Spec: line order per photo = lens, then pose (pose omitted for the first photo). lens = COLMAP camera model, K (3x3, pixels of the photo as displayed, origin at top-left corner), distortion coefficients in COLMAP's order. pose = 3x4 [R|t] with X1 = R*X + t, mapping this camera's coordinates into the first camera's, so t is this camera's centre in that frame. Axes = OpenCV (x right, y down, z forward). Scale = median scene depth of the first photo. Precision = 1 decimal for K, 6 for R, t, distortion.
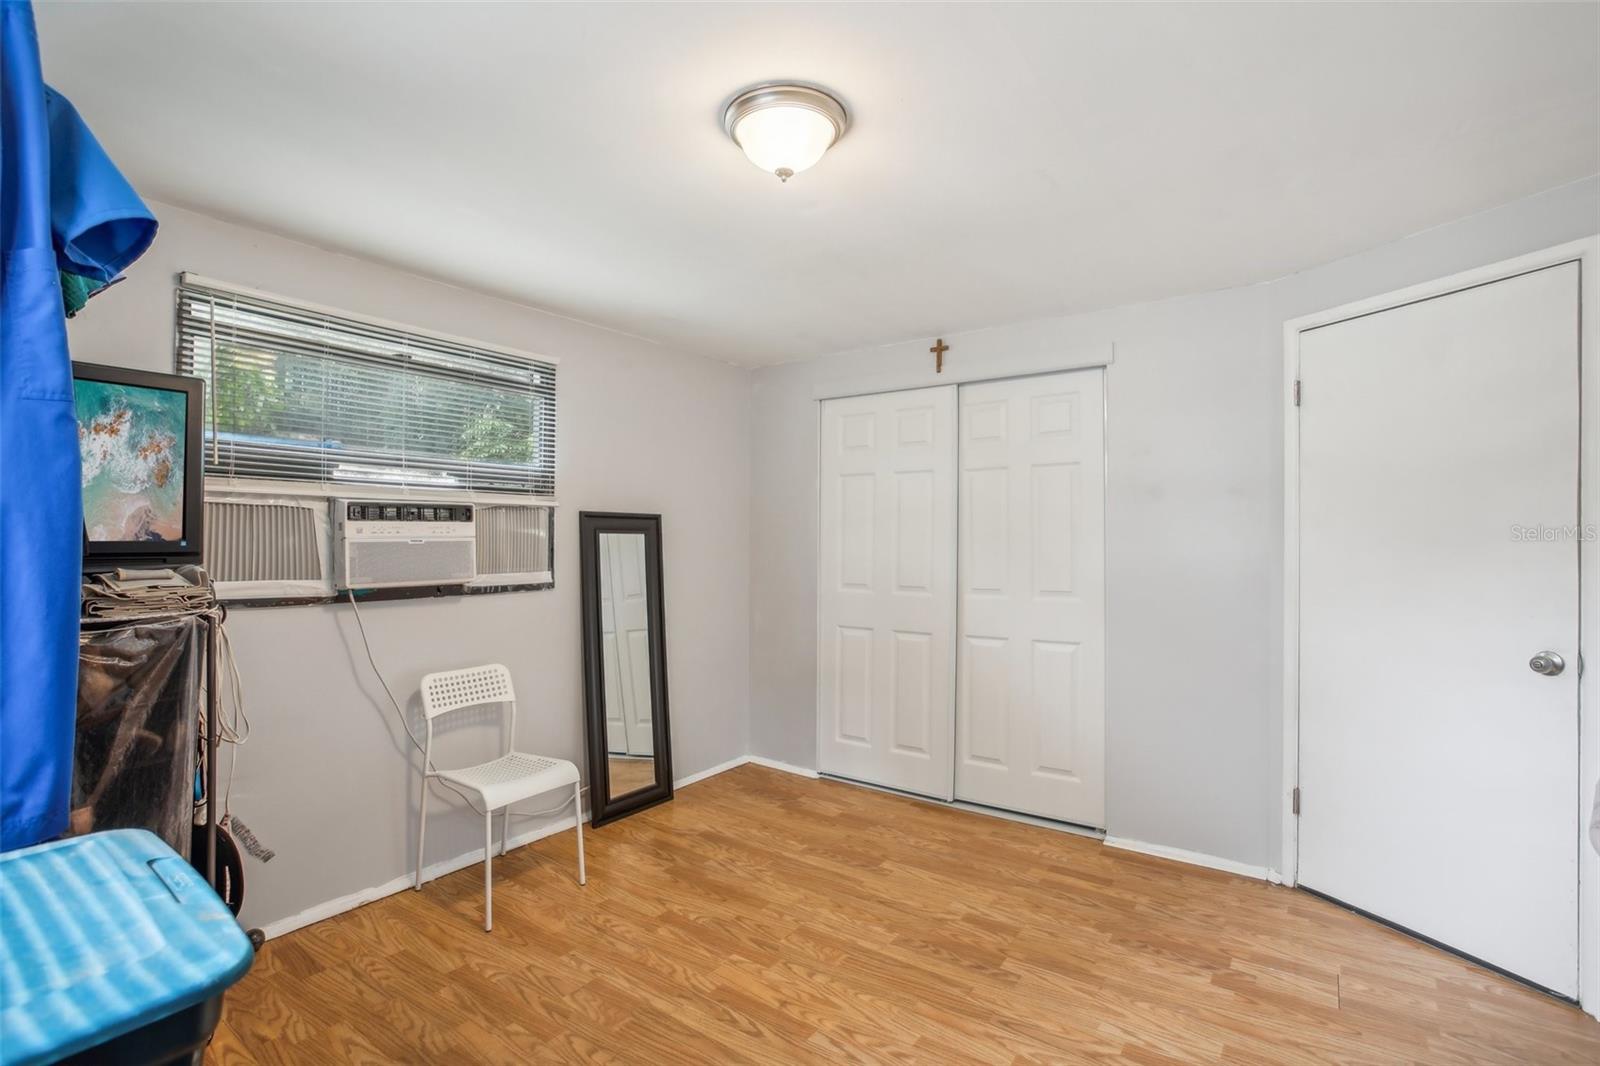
lens RADIAL K [[730.3, 0, 794.5], [0, 730.3, 538.6], [0, 0, 1]] dist [-0.059660, 0.025304]
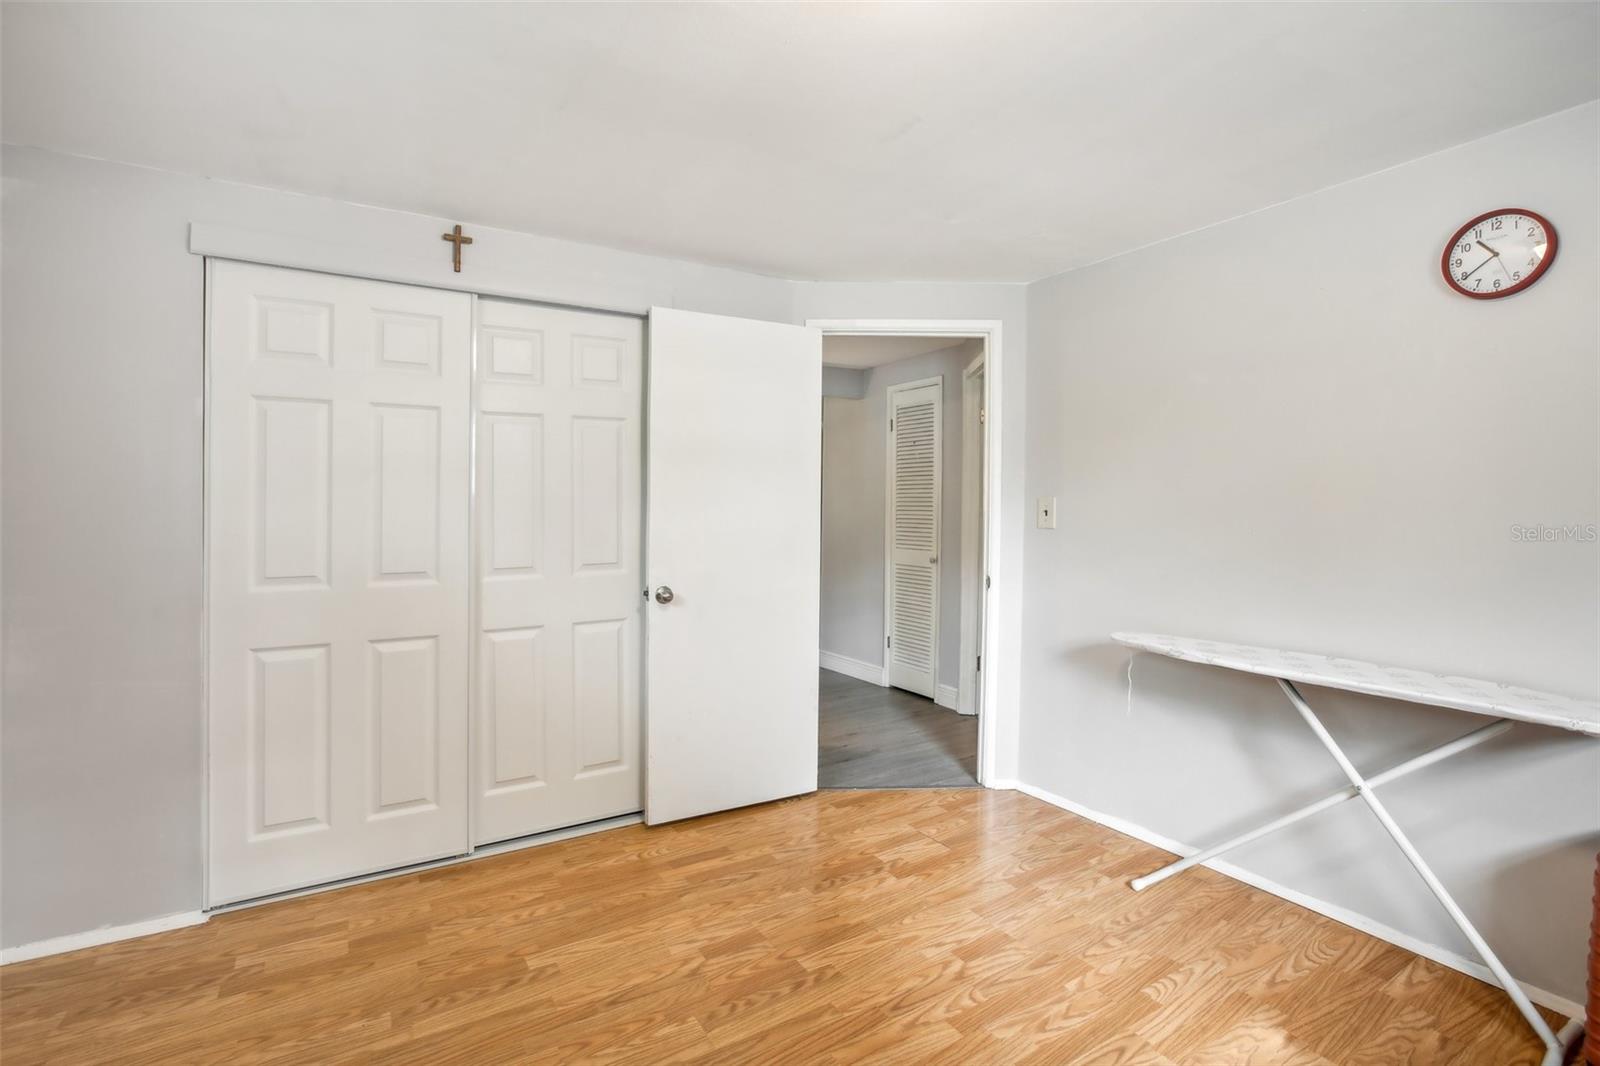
lens RADIAL K [[730.3, 0, 794.5], [0, 730.3, 538.6], [0, 0, 1]] dist [-0.059660, 0.025304]
pose [[0.383988, -0.037041, 0.922595, -0.416001], [-0.002255, 0.999154, 0.041053, 0.006150], [-0.923335, -0.017845, 0.383580, 0.512992]]
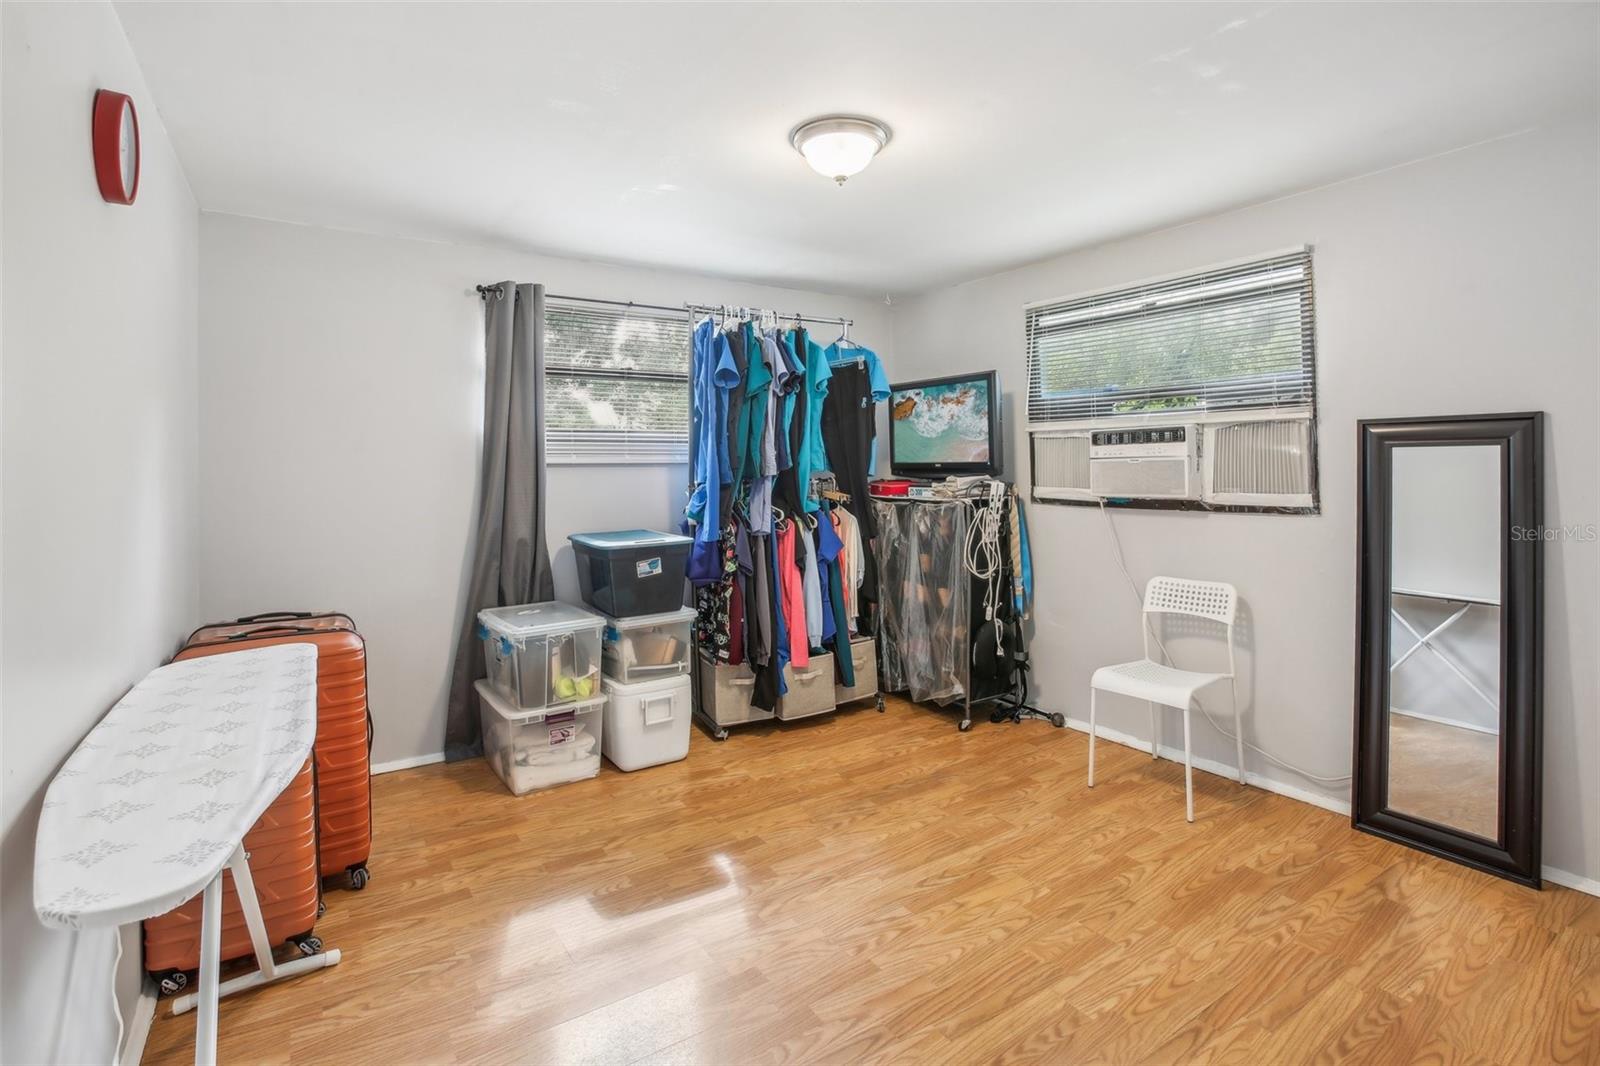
lens RADIAL K [[764.1, 0, 802.1], [0, 764.1, 464.7], [0, 0, 1]] dist [-0.066994, 0.021610]
pose [[-0.345014, -0.000638, -0.938597, 0.758461], [0.009494, 0.999946, -0.004169, 0.009493], [0.938549, -0.010350, -0.344990, 0.816914]]
